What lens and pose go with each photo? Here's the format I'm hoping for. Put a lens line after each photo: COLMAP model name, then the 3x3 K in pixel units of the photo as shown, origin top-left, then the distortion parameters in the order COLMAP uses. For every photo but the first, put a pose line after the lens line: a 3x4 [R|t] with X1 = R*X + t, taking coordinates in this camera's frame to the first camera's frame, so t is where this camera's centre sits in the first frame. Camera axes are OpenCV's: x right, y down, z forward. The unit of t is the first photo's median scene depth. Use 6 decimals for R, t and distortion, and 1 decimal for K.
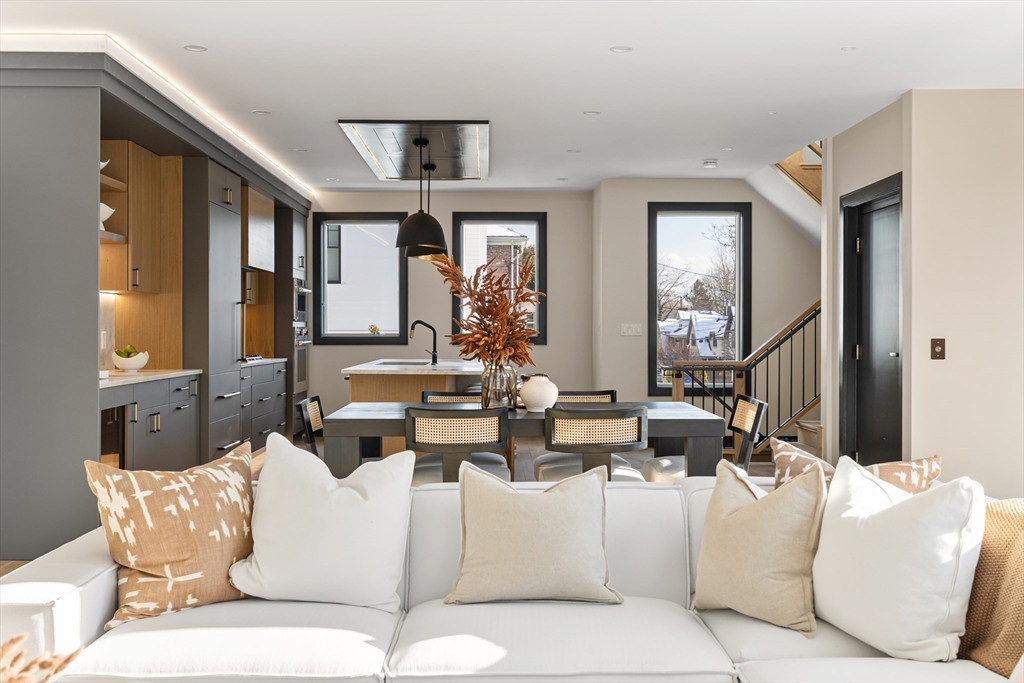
lens RADIAL K [[1011.3, 0, 510.0], [0, 1011.3, 342.3], [0, 0, 1]] dist [-0.013066, 0.000000]
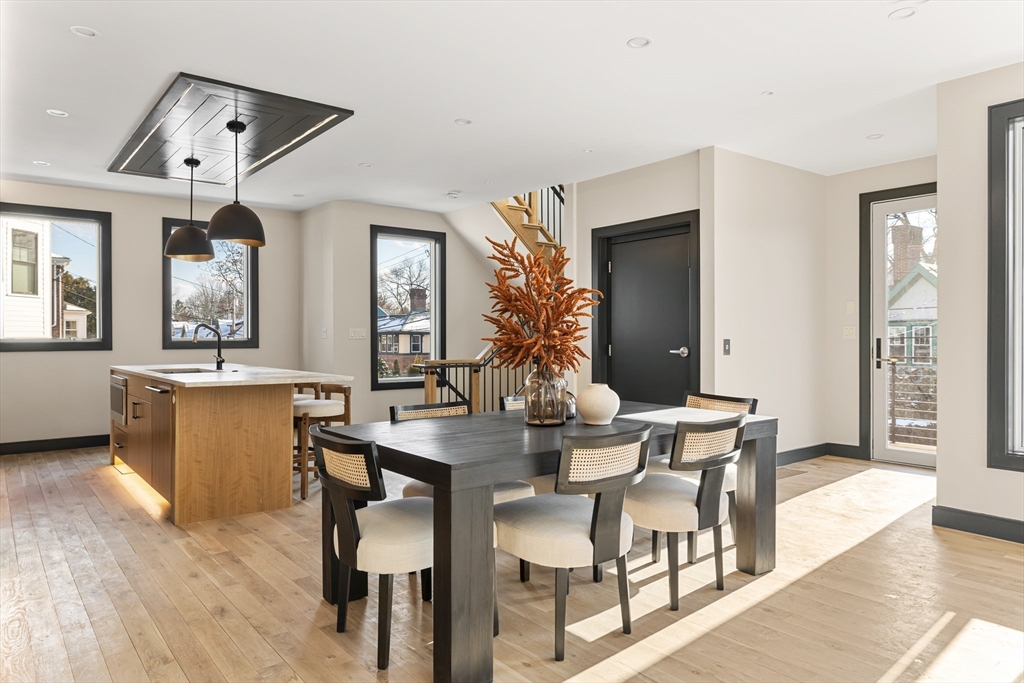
lens RADIAL K [[661.7, 0, 509.1], [0, 661.7, 335.3], [0, 0, 1]] dist [0.000369, -0.001111]
pose [[0.799451, -0.002063, 0.600727, -0.195558], [0.009945, 0.999902, -0.009802, -0.001828], [-0.600648, 0.013811, 0.799394, 0.296463]]
